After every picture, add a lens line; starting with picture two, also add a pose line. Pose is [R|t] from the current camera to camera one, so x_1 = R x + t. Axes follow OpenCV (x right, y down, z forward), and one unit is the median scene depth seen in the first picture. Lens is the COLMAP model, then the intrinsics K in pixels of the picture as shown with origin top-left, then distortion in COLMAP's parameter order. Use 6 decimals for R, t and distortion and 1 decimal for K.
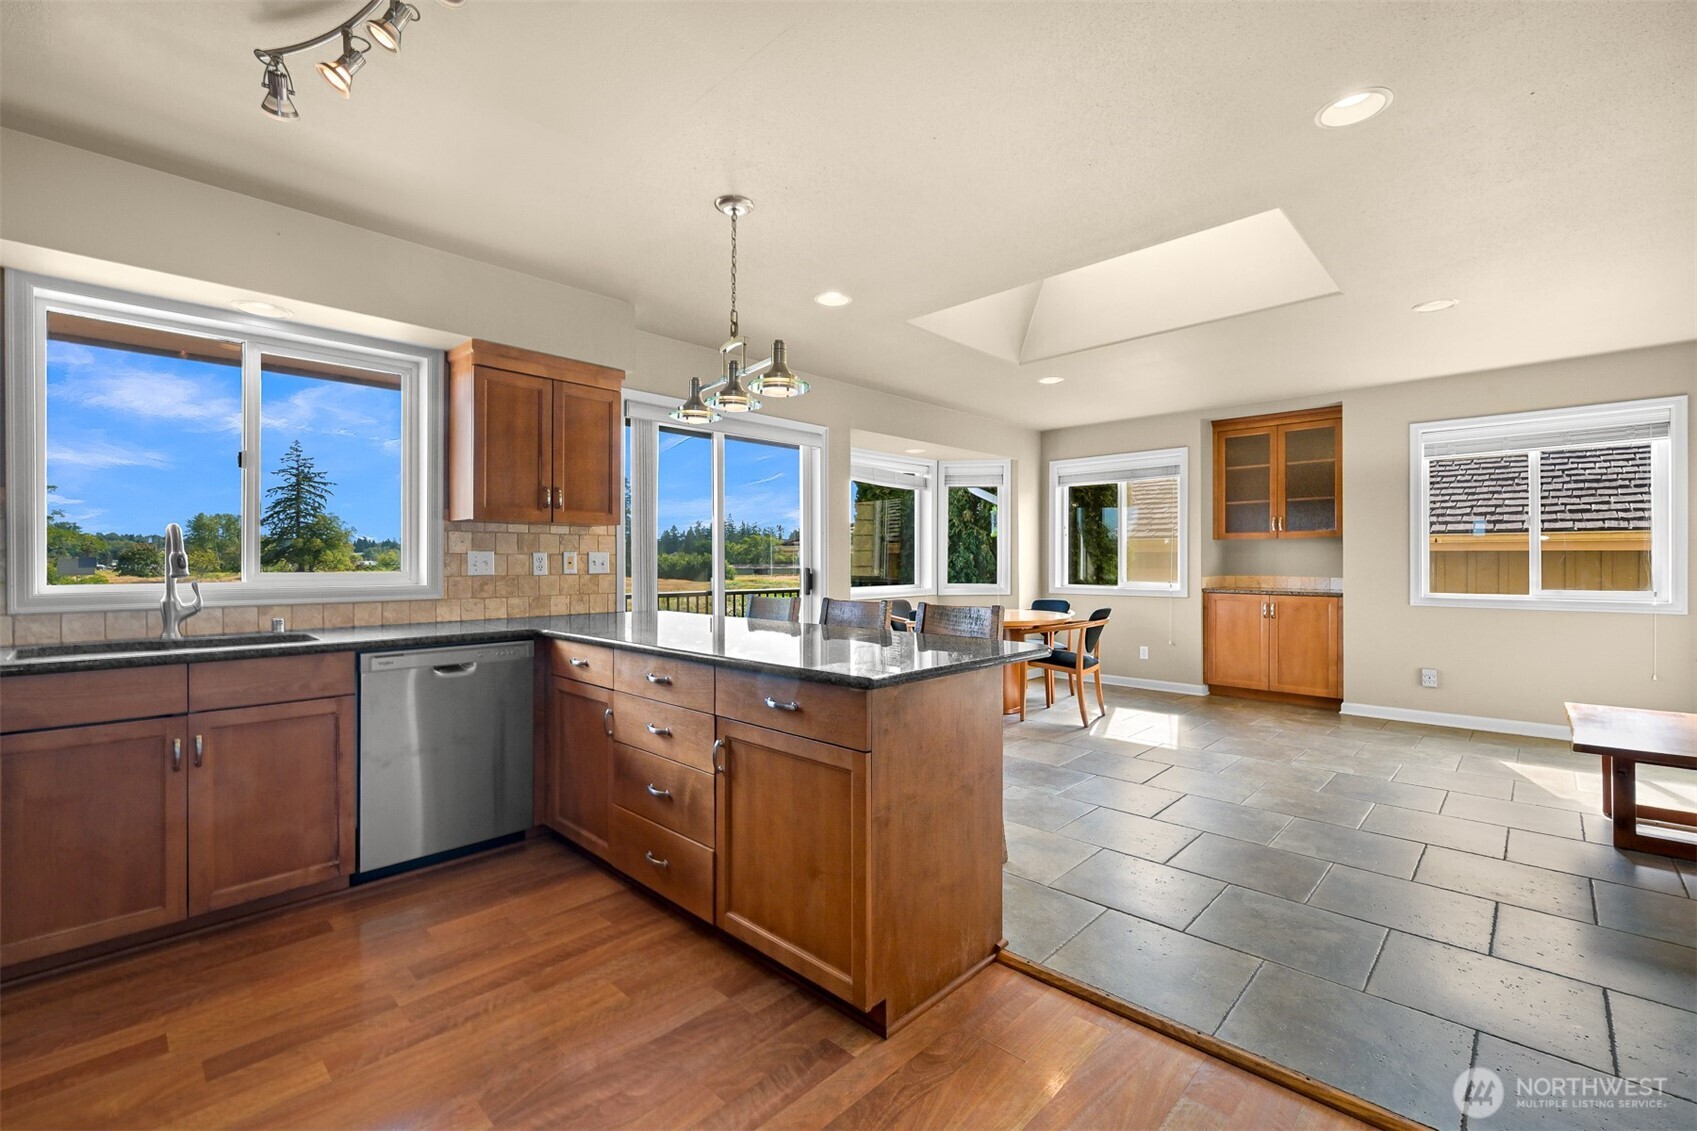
lens RADIAL K [[714.1, 0, 848.5], [0, 714.1, 565.5], [0, 0, 1]] dist [-0.001773, 0.000174]
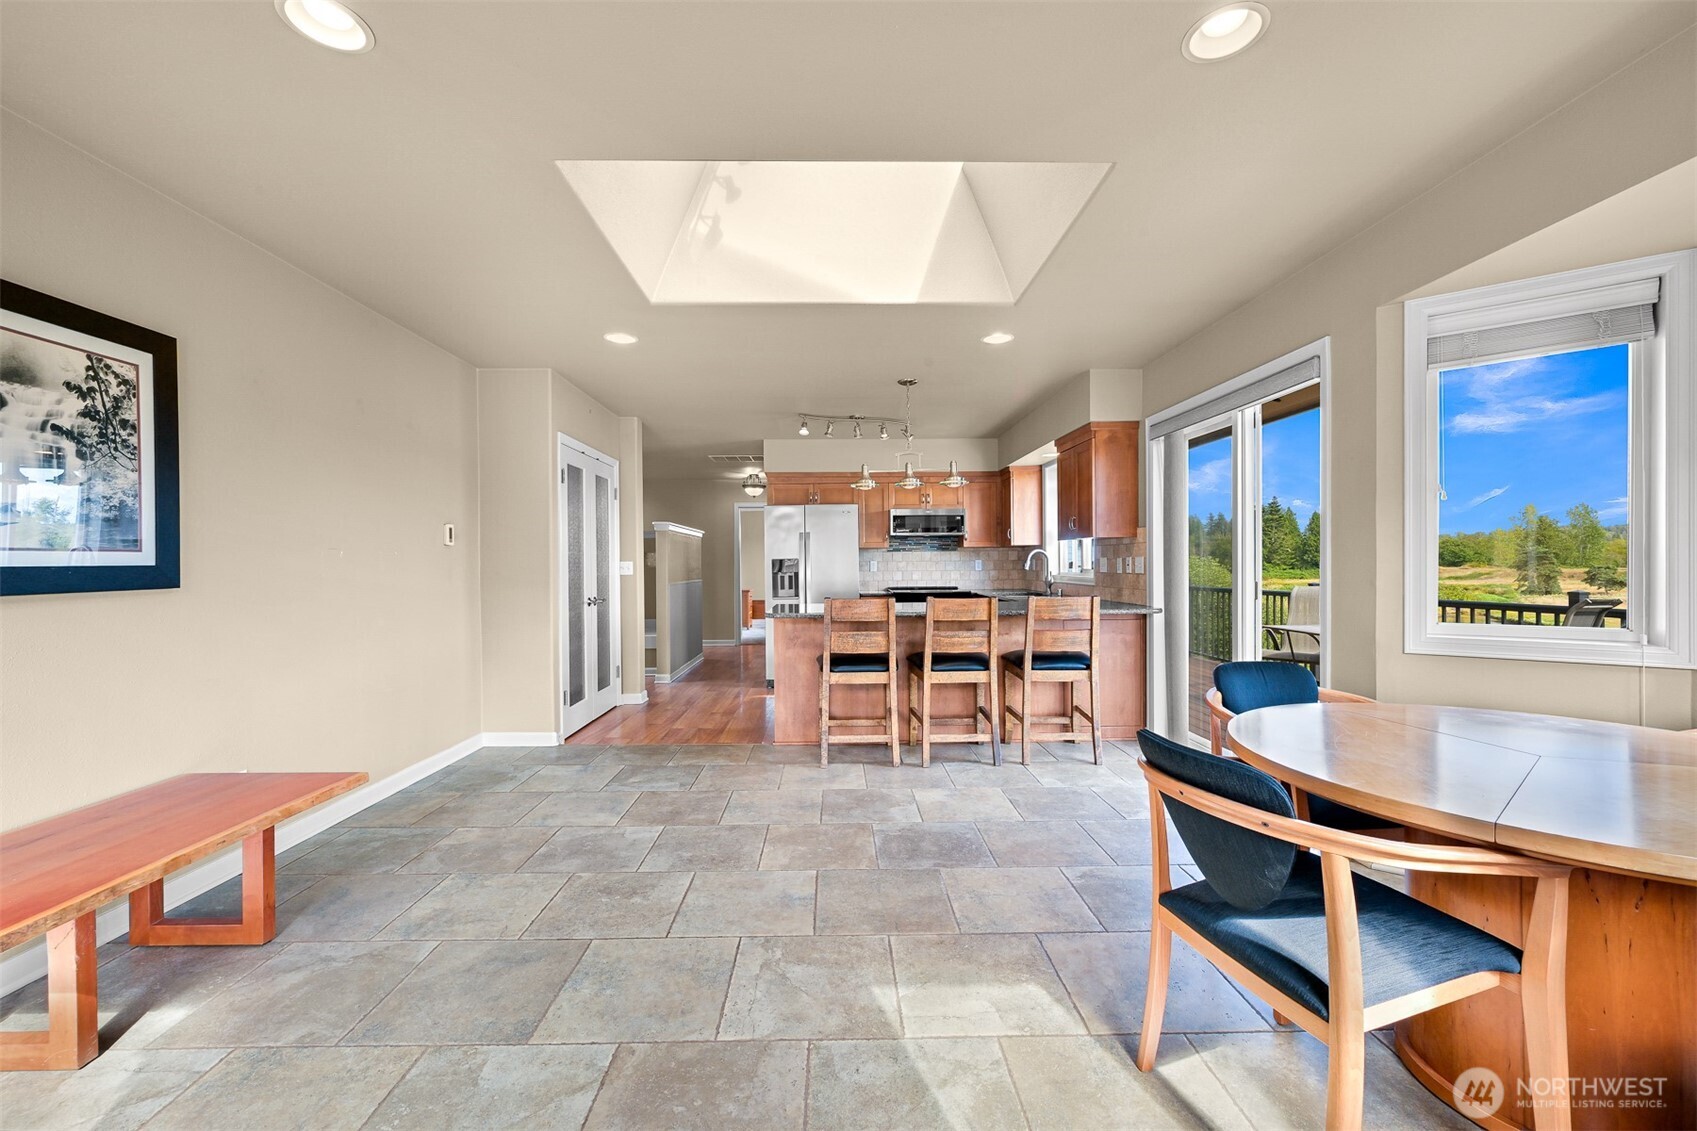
lens RADIAL K [[675.9, 0, 843.0], [0, 675.9, 568.0], [0, 0, 1]] dist [0.000155, 0.000012]
pose [[-0.704032, 0.011787, -0.710070, 0.519127], [0.007617, 0.999930, 0.009046, -0.007810], [0.710127, 0.000960, -0.704073, 0.887151]]
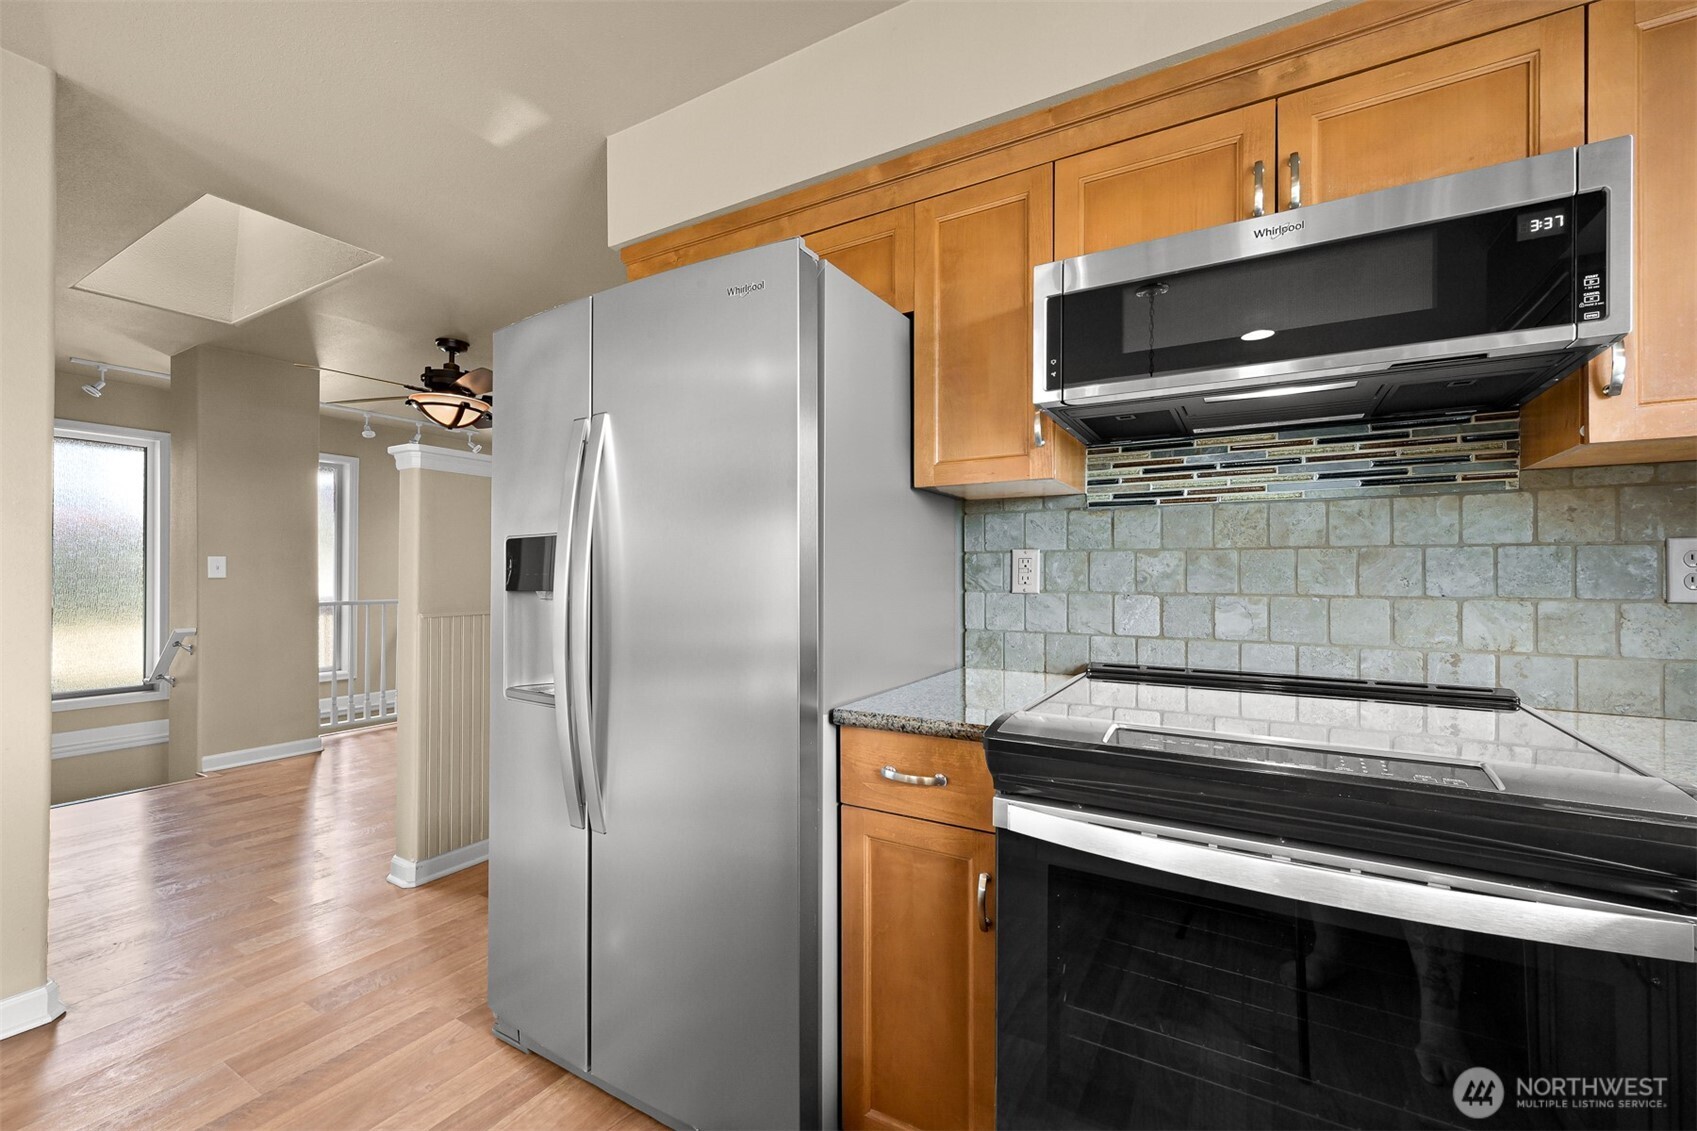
lens RADIAL K [[691.0, 0, 813.0], [0, 691.0, 568.6], [0, 0, 1]] dist [0.000086, -0.000016]
pose [[-0.979010, 0.000381, -0.203813, -0.203787], [0.000816, 0.999998, -0.002050, -0.000297], [0.203812, -0.002173, -0.979008, 0.363172]]
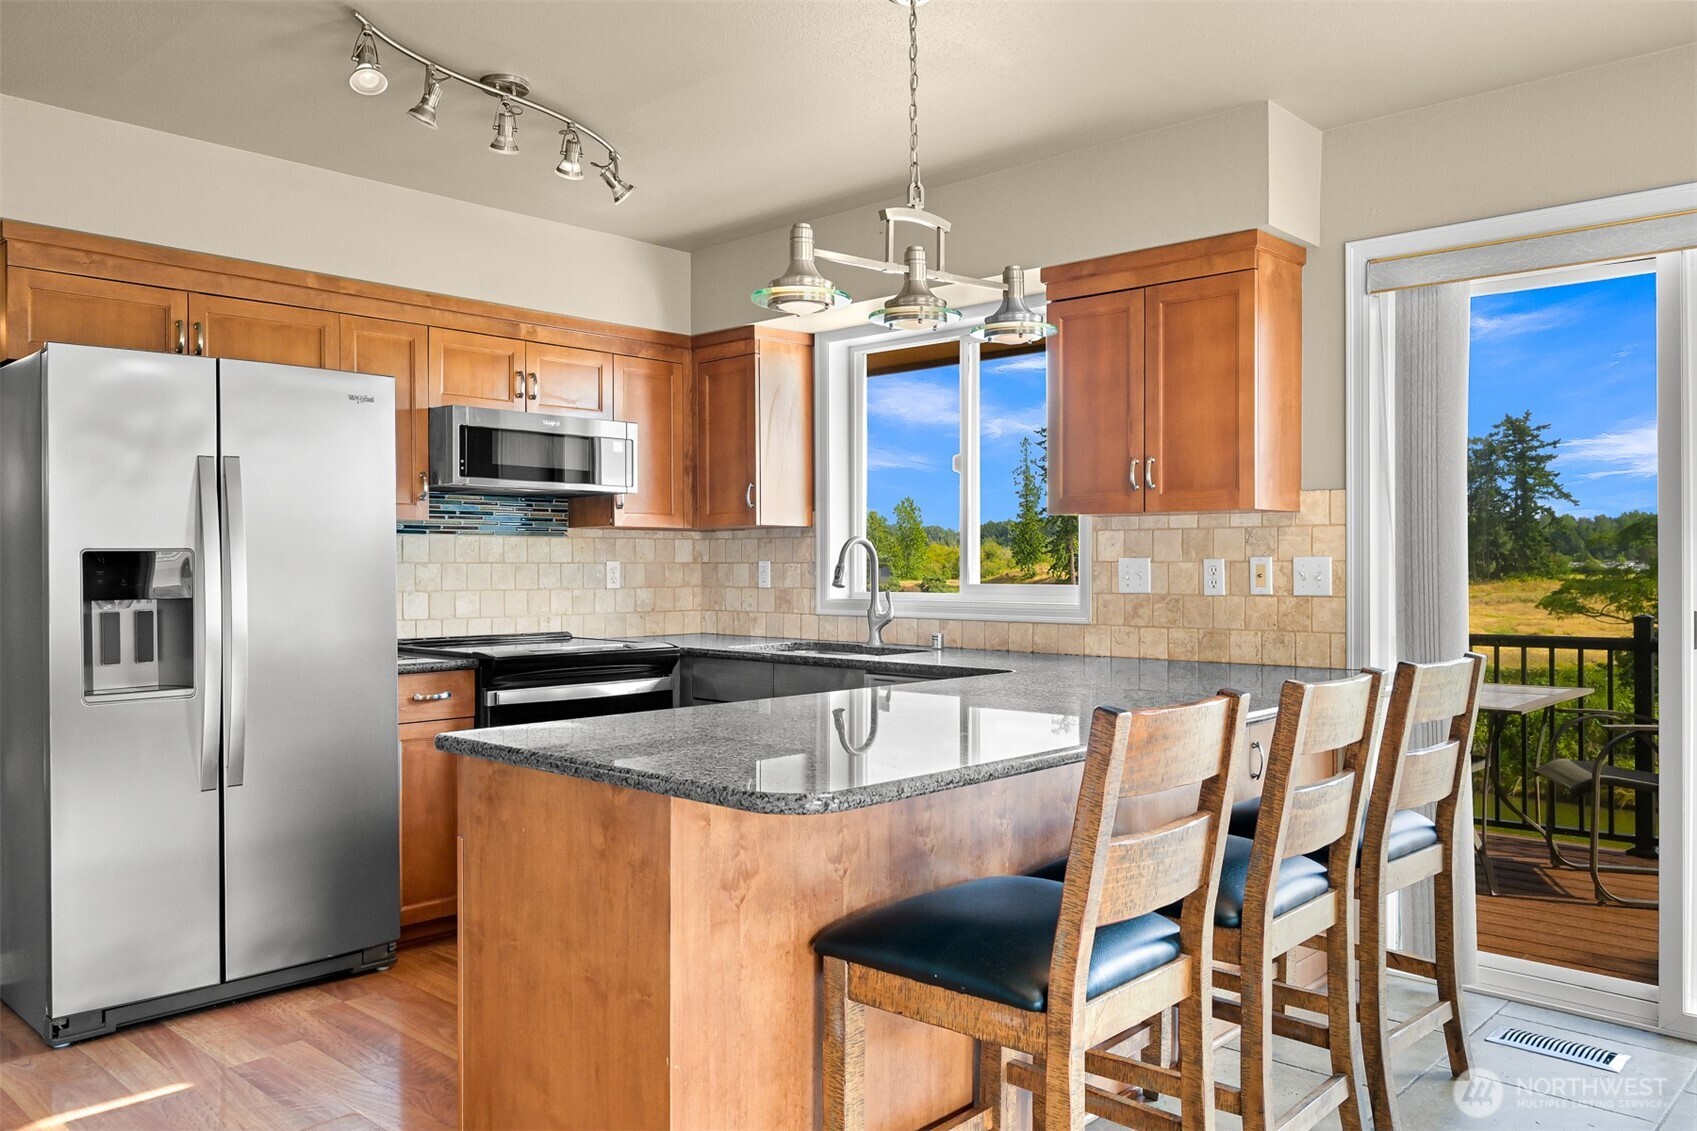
lens RADIAL K [[1272.3, 0, 873.6], [0, 1272.3, 568.9], [0, 0, 1]] dist [-0.002251, -0.001111]
pose [[0.020758, 0.003745, -0.999778, 0.374183], [-0.000741, 0.999993, 0.003730, -0.007347], [0.999784, 0.000663, 0.020761, 0.382050]]
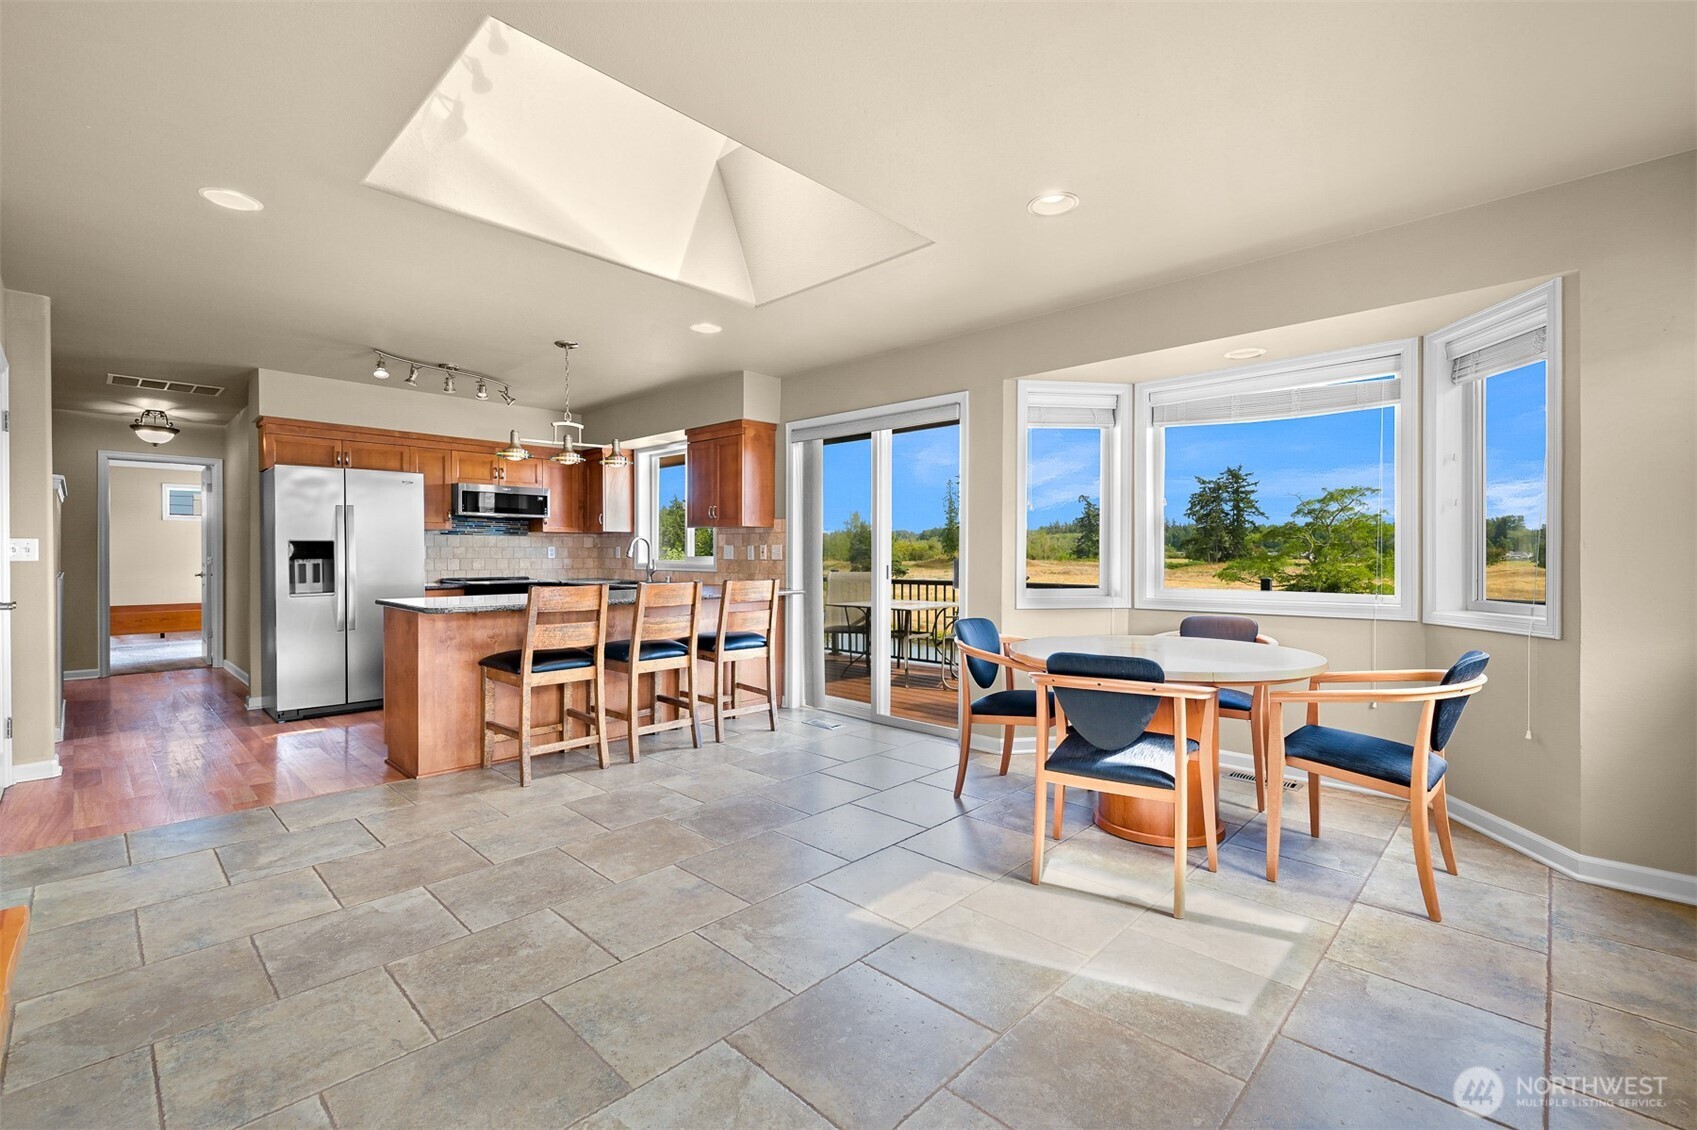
lens RADIAL K [[733.6, 0, 853.5], [0, 733.6, 560.1], [0, 0, 1]] dist [0.000992, 0.000207]
pose [[0.008928, 0.010718, -0.999903, 0.666636], [-0.004166, 0.999934, 0.010681, -0.002299], [0.999951, 0.004070, 0.008972, 0.686502]]
